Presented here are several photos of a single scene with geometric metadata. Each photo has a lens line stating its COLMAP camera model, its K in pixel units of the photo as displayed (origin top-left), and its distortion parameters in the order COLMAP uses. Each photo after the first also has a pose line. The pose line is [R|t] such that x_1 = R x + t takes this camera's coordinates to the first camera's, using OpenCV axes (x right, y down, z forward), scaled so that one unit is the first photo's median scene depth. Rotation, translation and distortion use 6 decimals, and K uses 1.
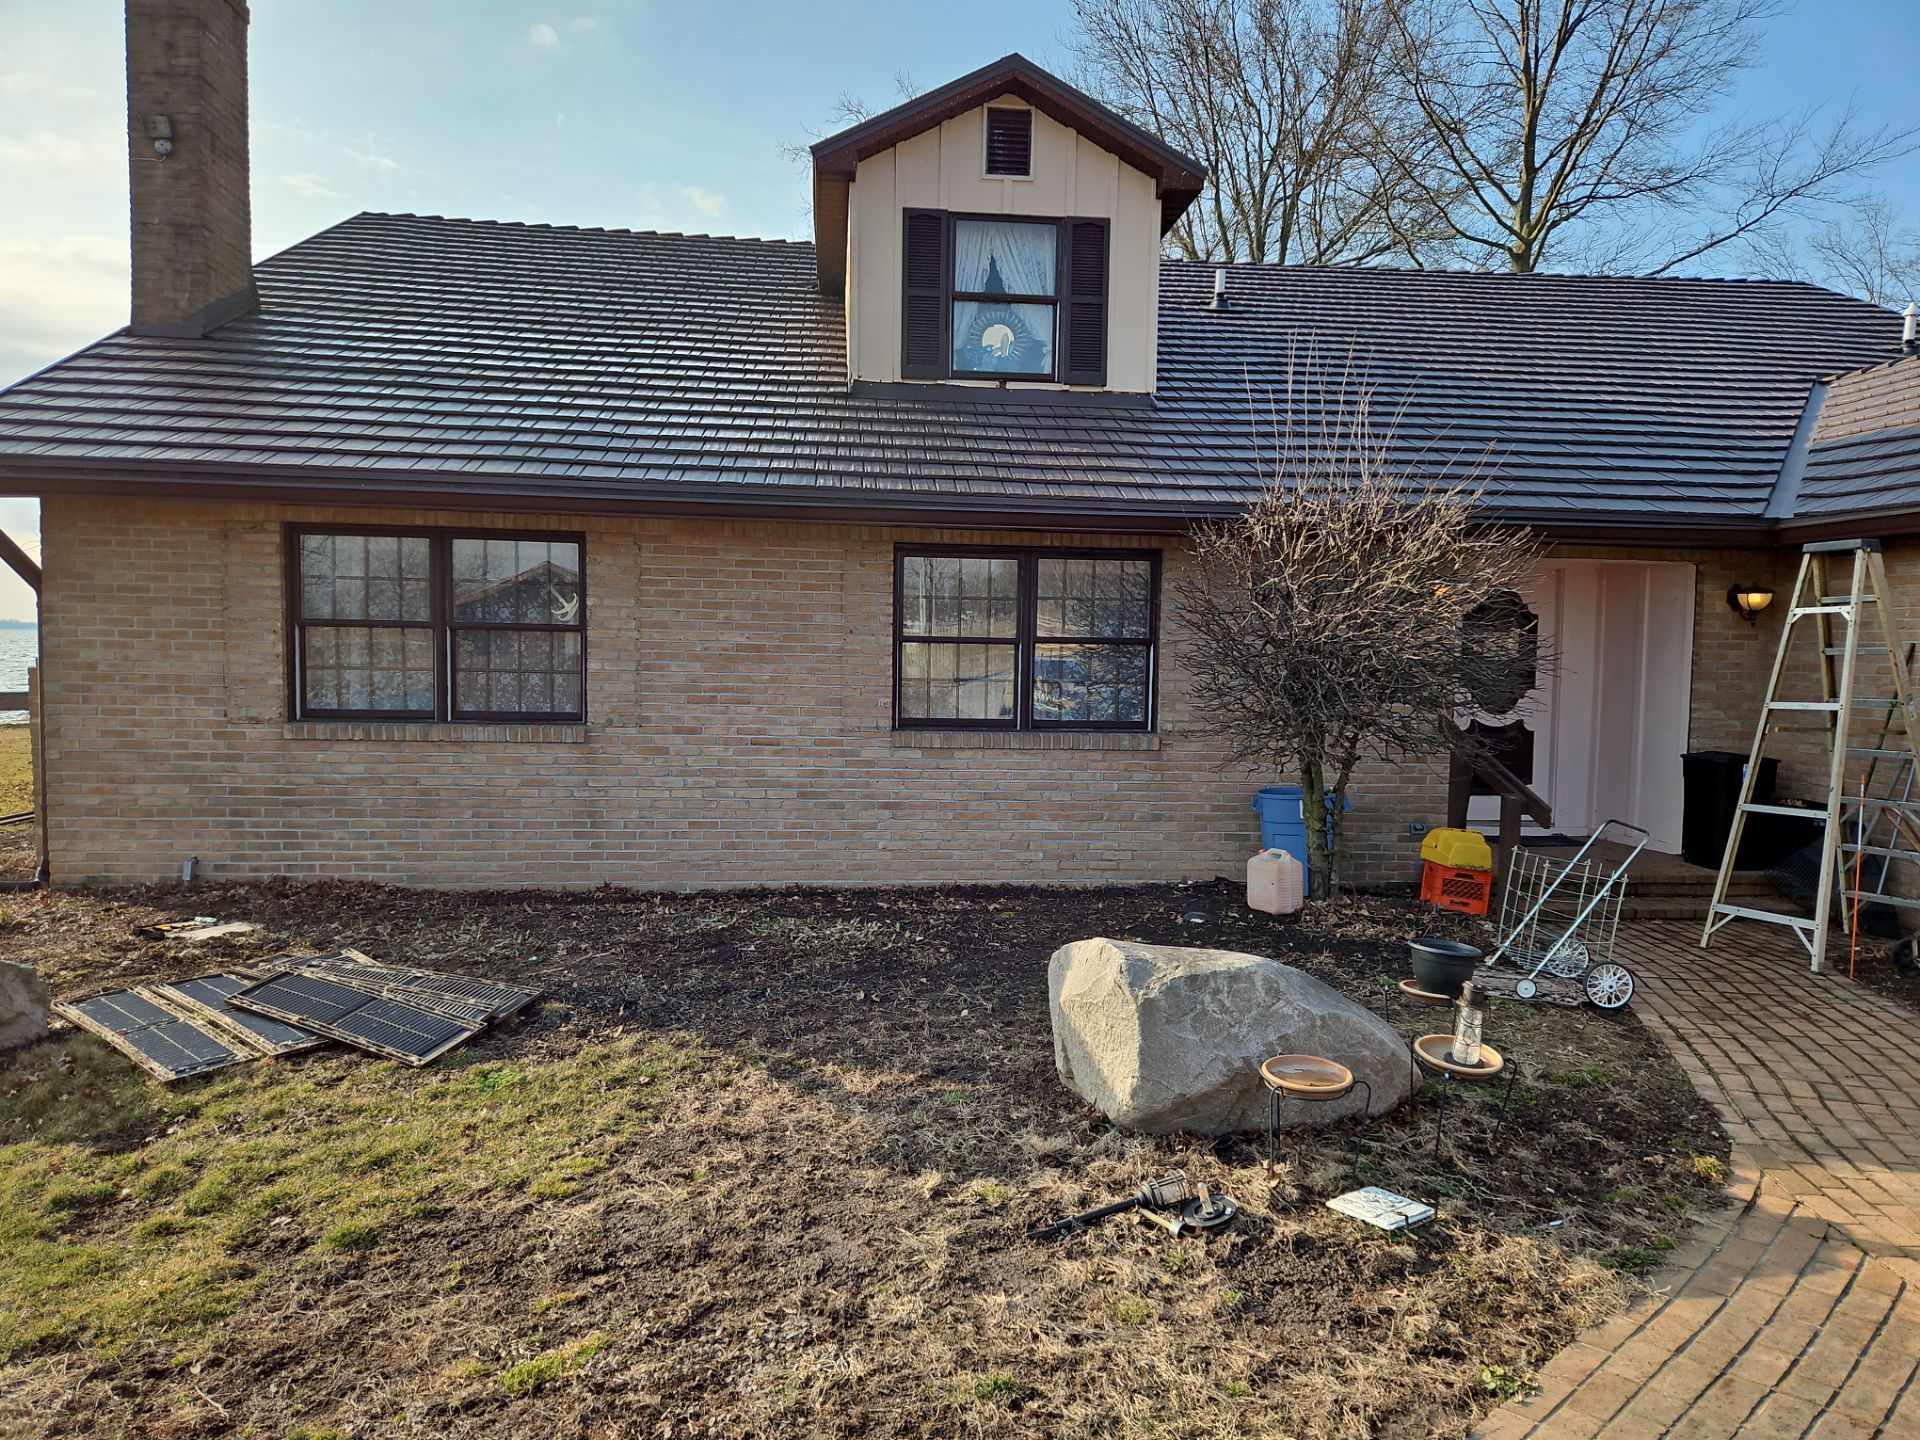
lens RADIAL K [[1330.3, 0, 958.2], [0, 1330.3, 715.0], [0, 0, 1]] dist [0.087311, -0.076998]
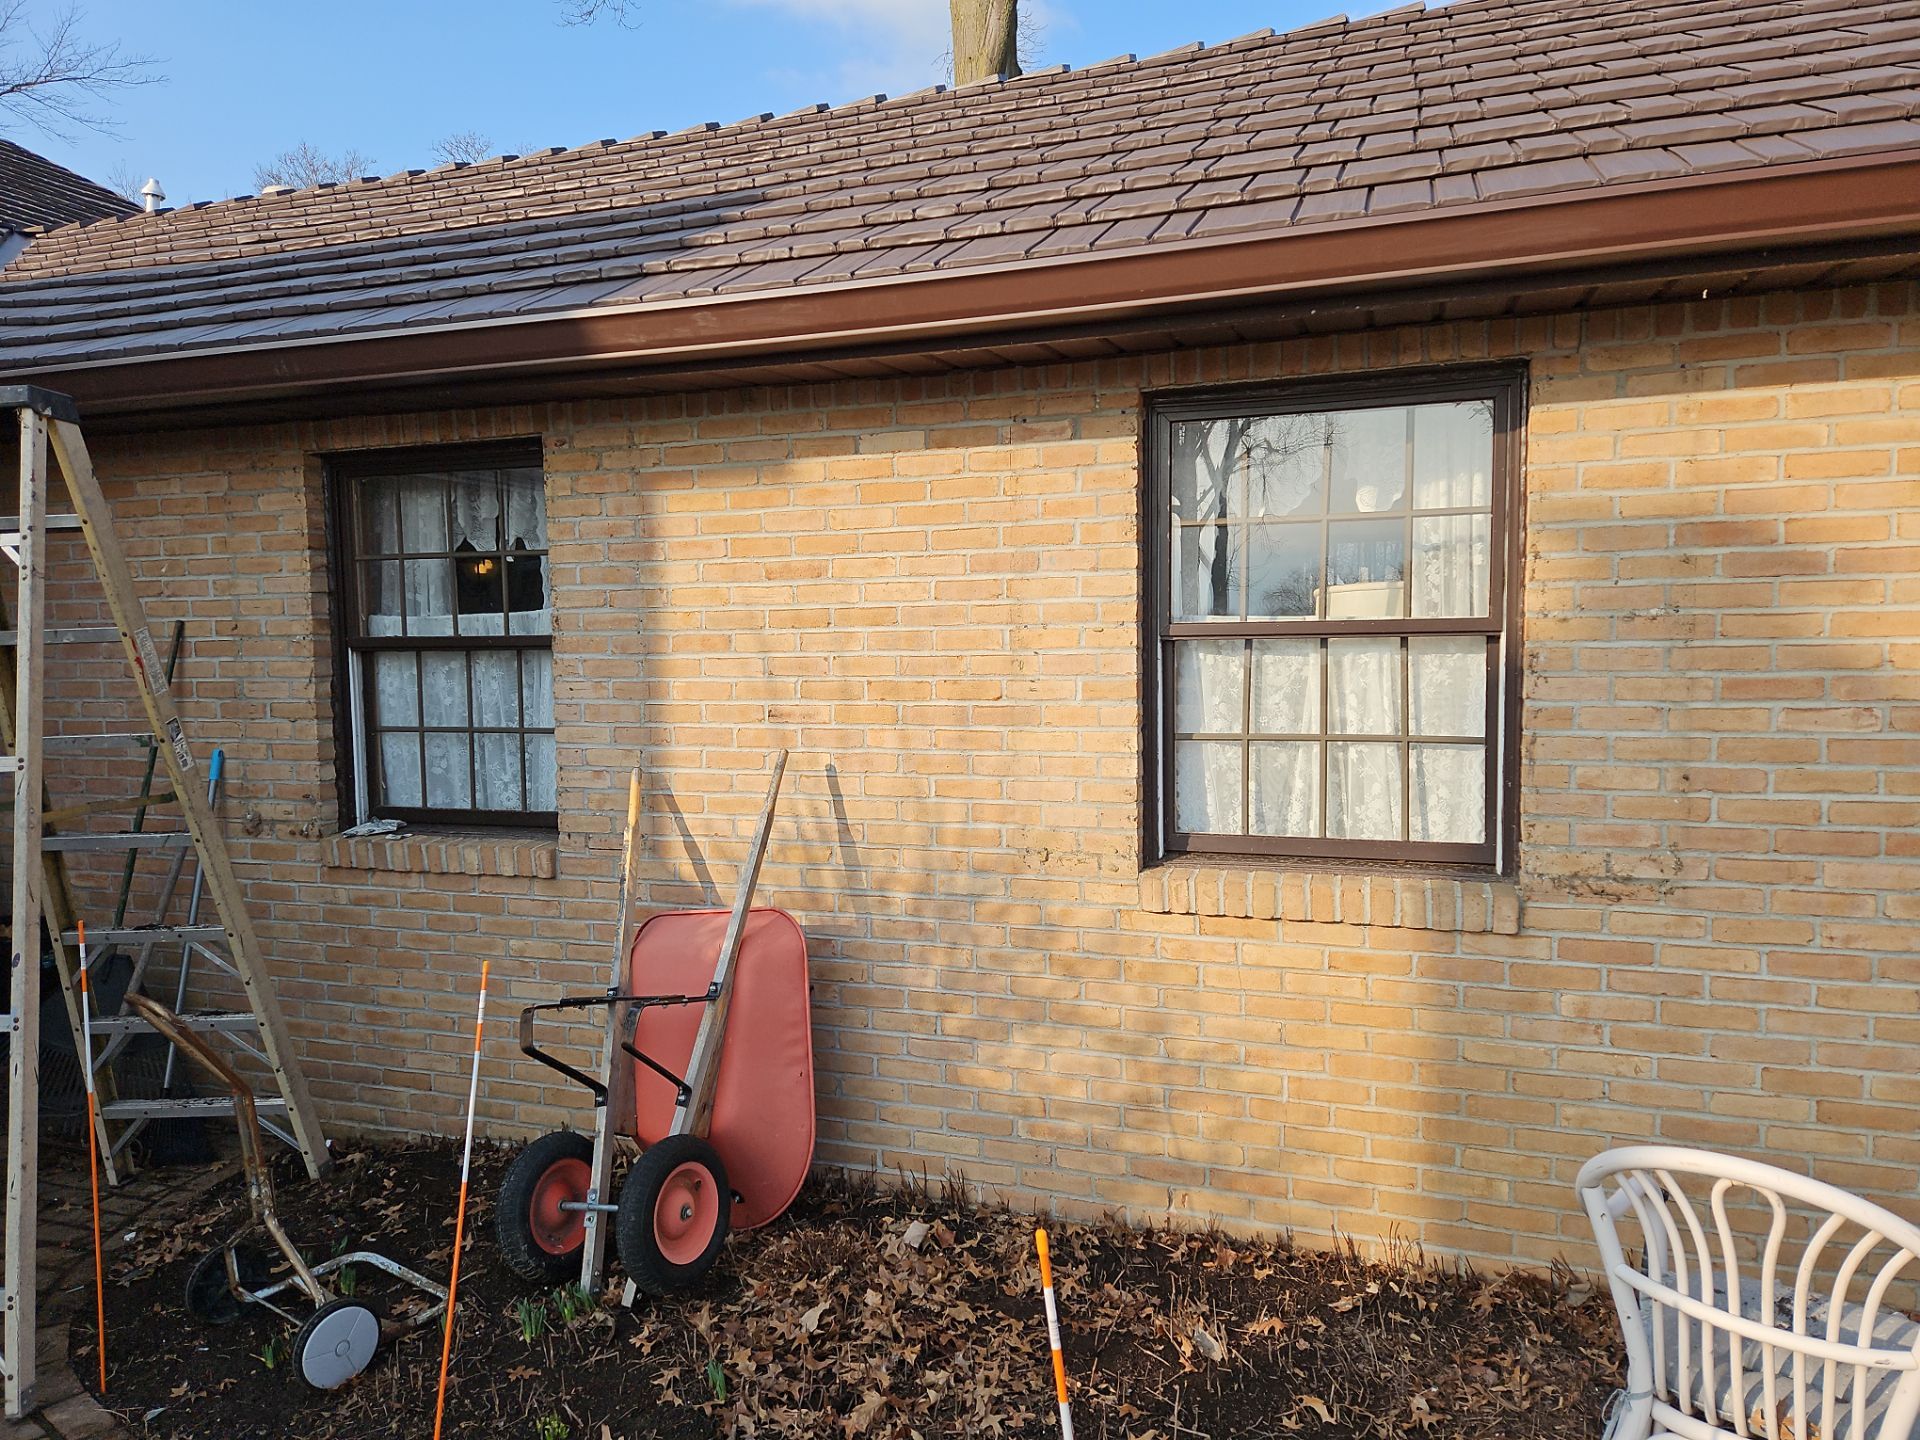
lens RADIAL K [[1310.0, 0, 969.8], [0, 1310.0, 718.4], [0, 0, 1]] dist [0.083477, -0.063666]
pose [[0.433196, -0.072258, 0.898399, 0.345404], [0.067009, 0.996605, 0.047846, -0.017463], [-0.898806, 0.039474, 0.436567, 0.469125]]
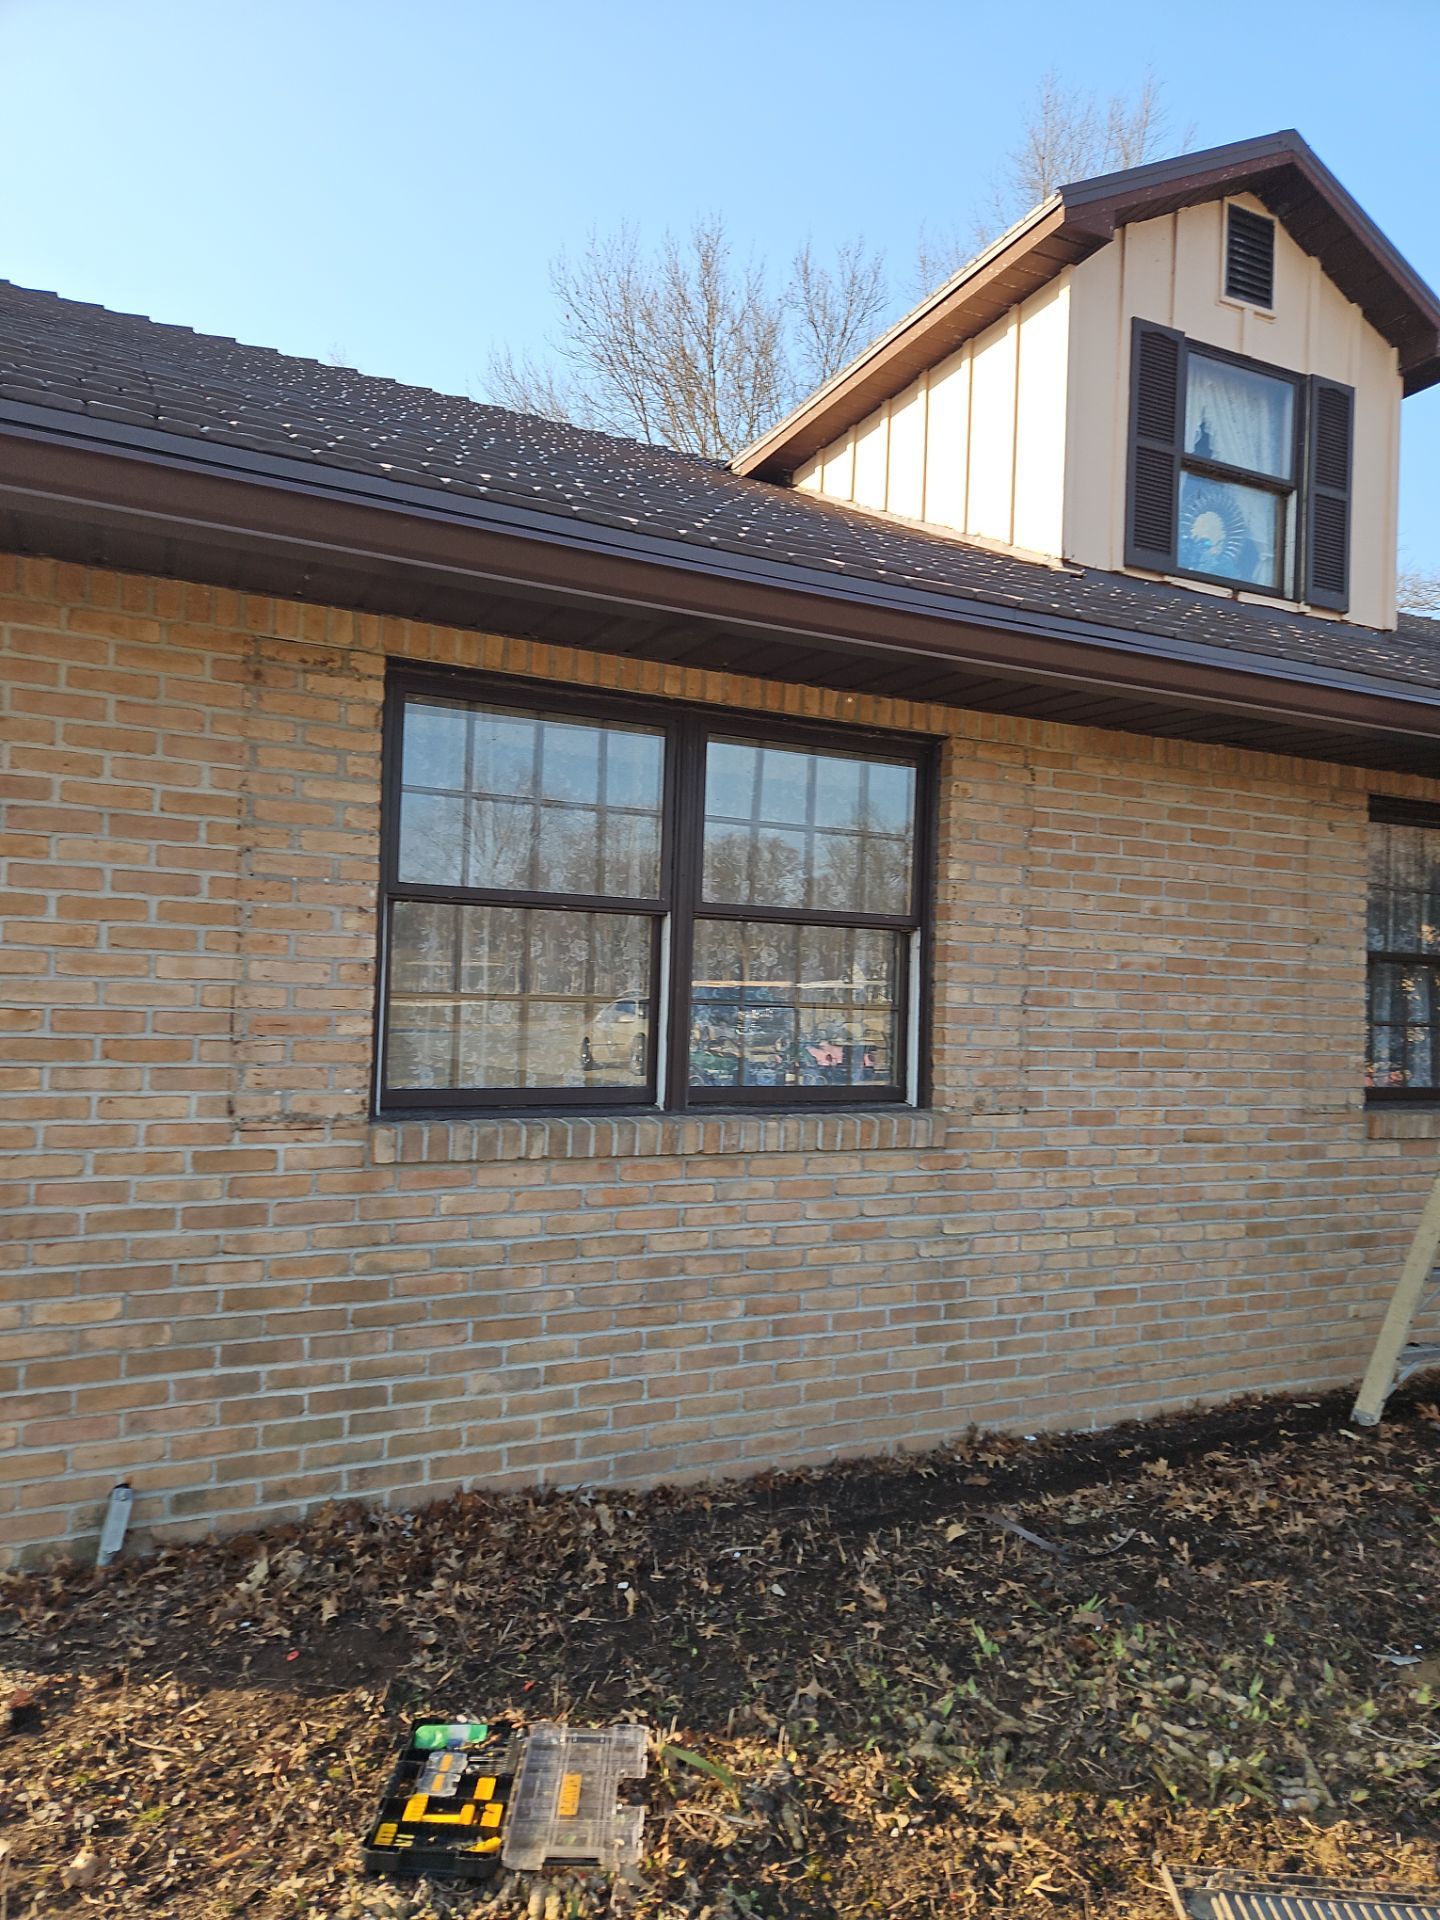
lens RADIAL K [[1261.3, 0, 720.0], [0, 1261.3, 960.0], [0, 0, 1]] dist [0.094348, -0.073667]
pose [[0.927544, 0.025253, 0.372859, -0.535269], [0.001207, 0.997507, -0.070562, -0.015634], [-0.373711, 0.065900, 0.925201, 0.583154]]
